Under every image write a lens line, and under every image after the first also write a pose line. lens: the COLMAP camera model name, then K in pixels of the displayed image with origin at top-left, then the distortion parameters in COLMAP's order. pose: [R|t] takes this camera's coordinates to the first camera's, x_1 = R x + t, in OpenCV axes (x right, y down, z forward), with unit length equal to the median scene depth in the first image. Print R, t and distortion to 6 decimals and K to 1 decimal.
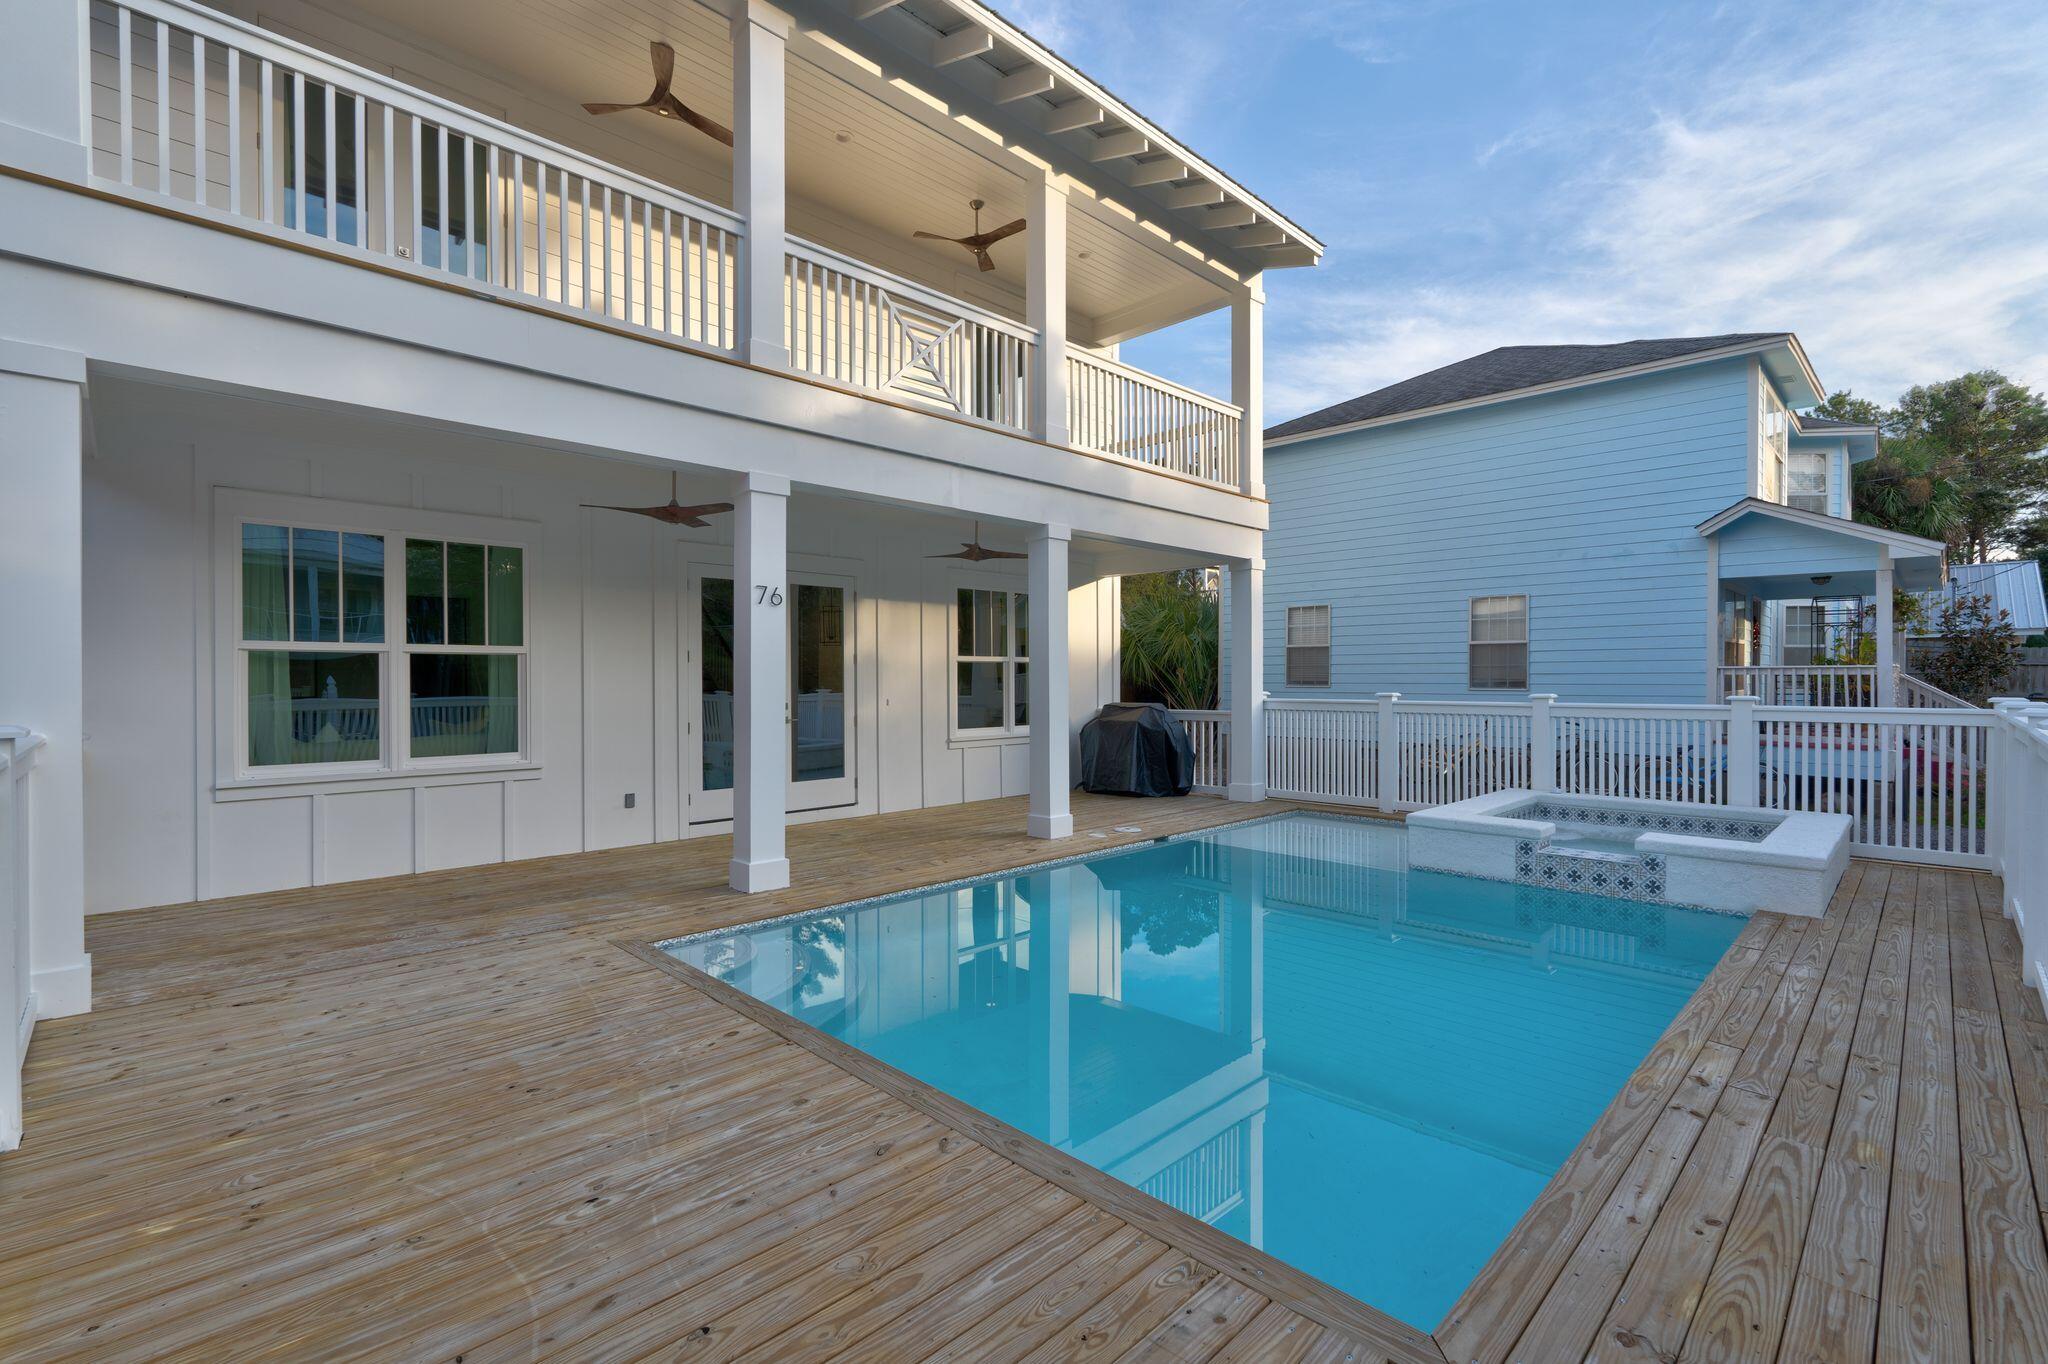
lens RADIAL K [[898.6, 0, 1027.8], [0, 898.6, 681.0], [0, 0, 1]] dist [-0.000582, 0.000067]
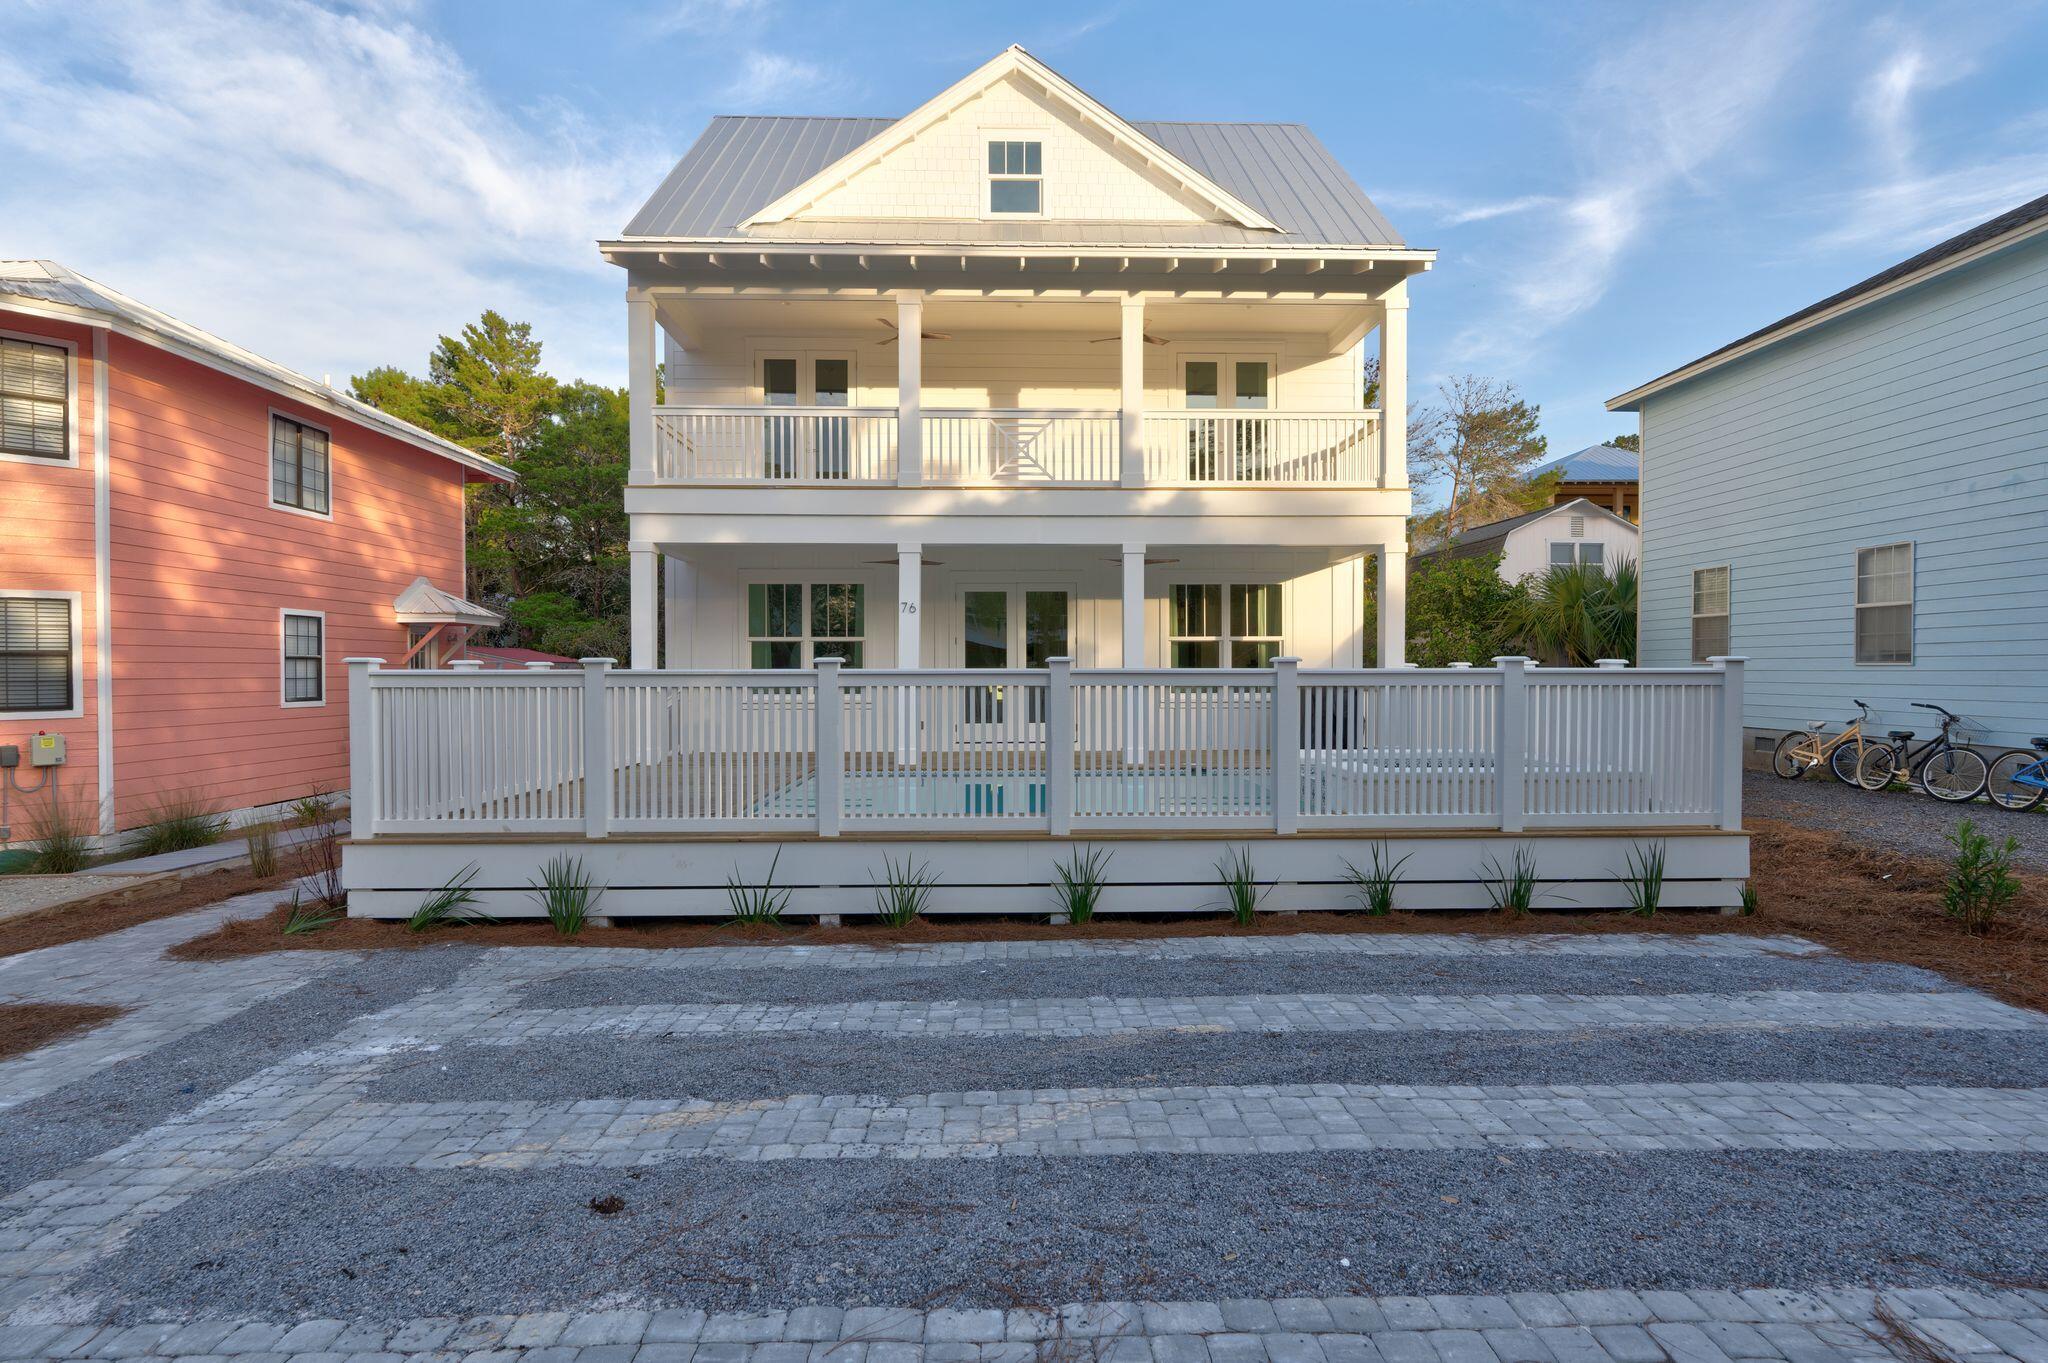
lens RADIAL K [[1070.4, 0, 1024.0], [0, 1070.4, 681.5], [0, 0, 1]] dist [0.001546, -0.000621]
pose [[0.730050, 0.008382, -0.683342, 1.106156], [-0.001141, 0.999938, 0.011046, 0.027197], [0.683393, -0.007284, 0.730014, -0.367450]]
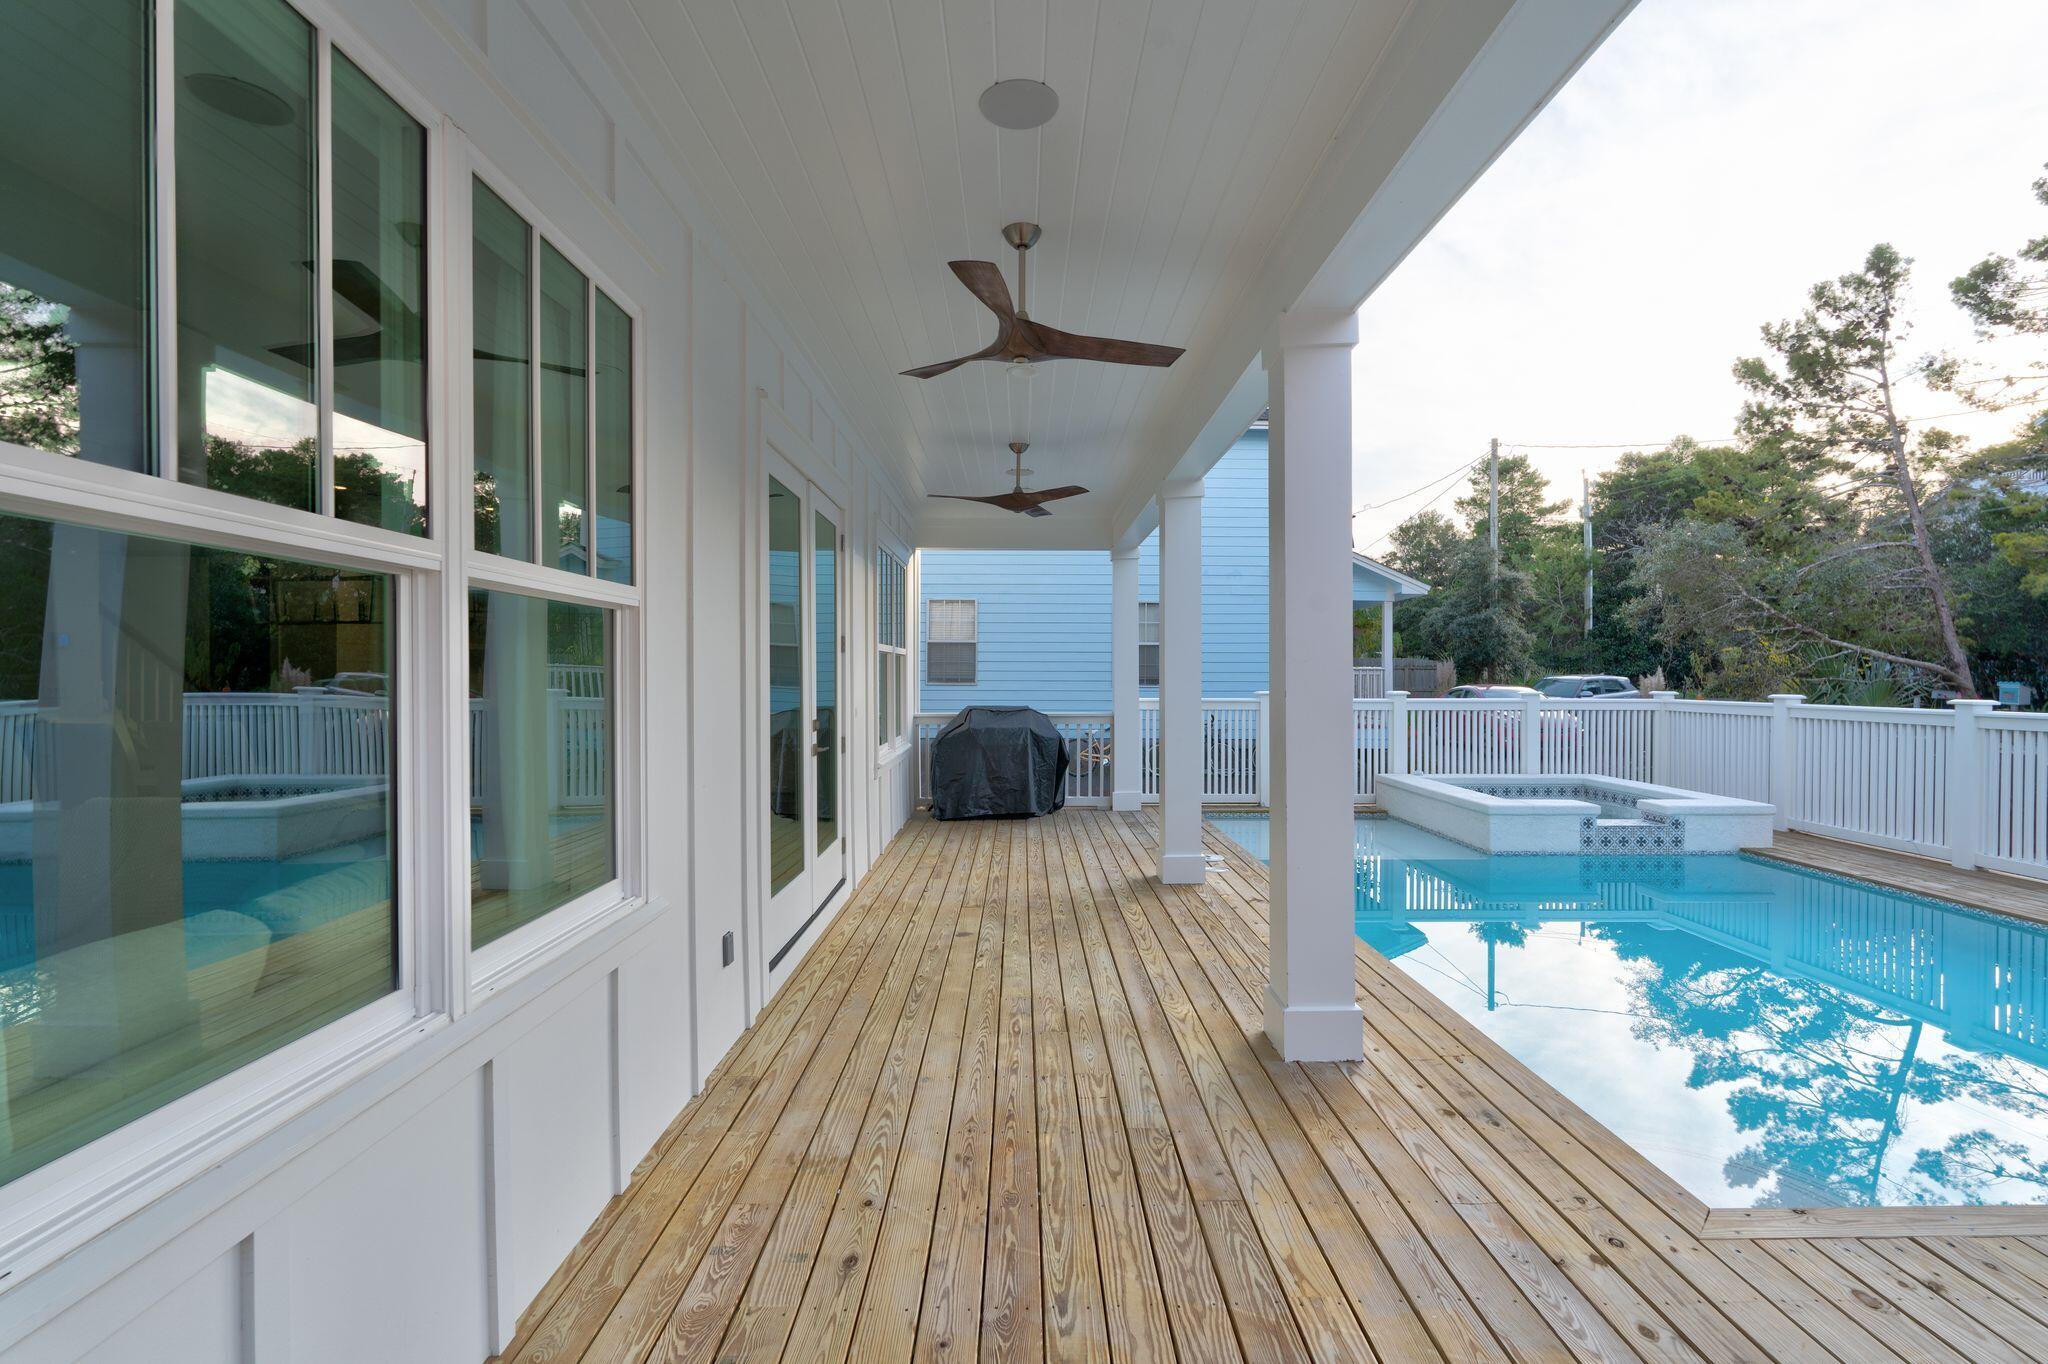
lens RADIAL K [[898.6, 0, 1027.8], [0, 898.6, 681.0], [0, 0, 1]] dist [-0.000582, 0.000067]
pose [[0.694022, -0.000816, 0.719953, -0.662745], [-0.003001, 0.999987, 0.004027, -0.002286], [-0.719947, -0.004956, 0.694011, 0.588855]]
